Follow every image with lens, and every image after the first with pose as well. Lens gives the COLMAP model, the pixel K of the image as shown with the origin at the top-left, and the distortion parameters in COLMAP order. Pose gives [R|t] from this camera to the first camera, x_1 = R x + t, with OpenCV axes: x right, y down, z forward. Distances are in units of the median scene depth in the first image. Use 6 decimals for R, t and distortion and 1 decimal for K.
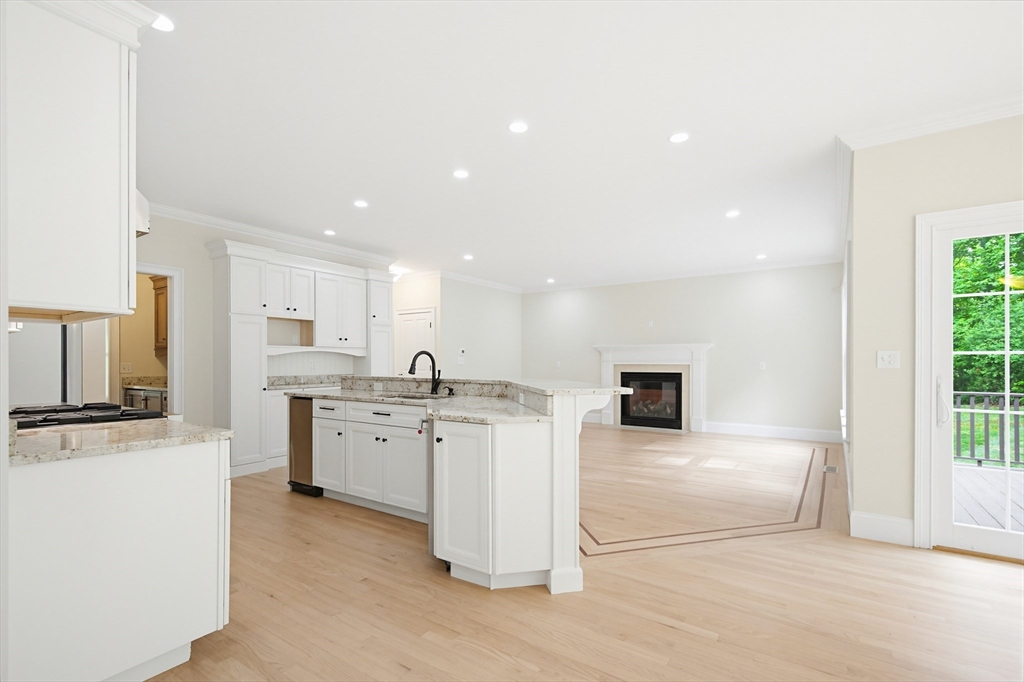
lens RADIAL K [[471.8, 0, 515.8], [0, 471.8, 360.6], [0, 0, 1]] dist [0.010255, 0.000231]
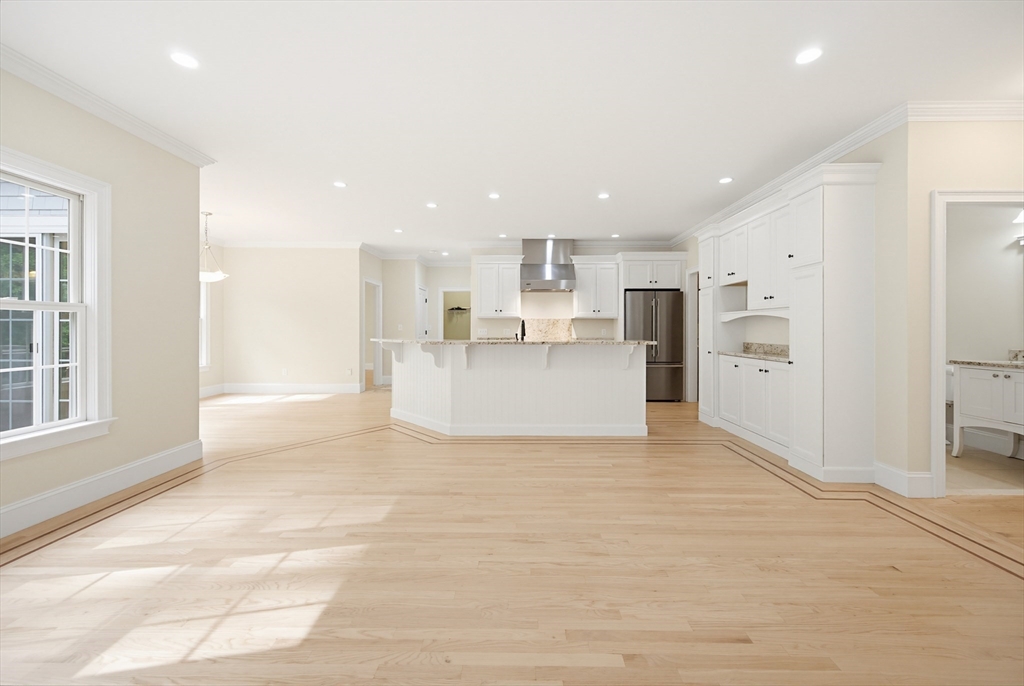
lens RADIAL K [[406.8, 0, 515.4], [0, 406.8, 334.7], [0, 0, 1]] dist [0.001736, 0.000031]
pose [[-0.838789, 0.003852, -0.544442, 0.458026], [-0.000659, 0.999967, 0.008090, 0.012375], [0.544456, 0.007145, -0.838759, 1.888077]]
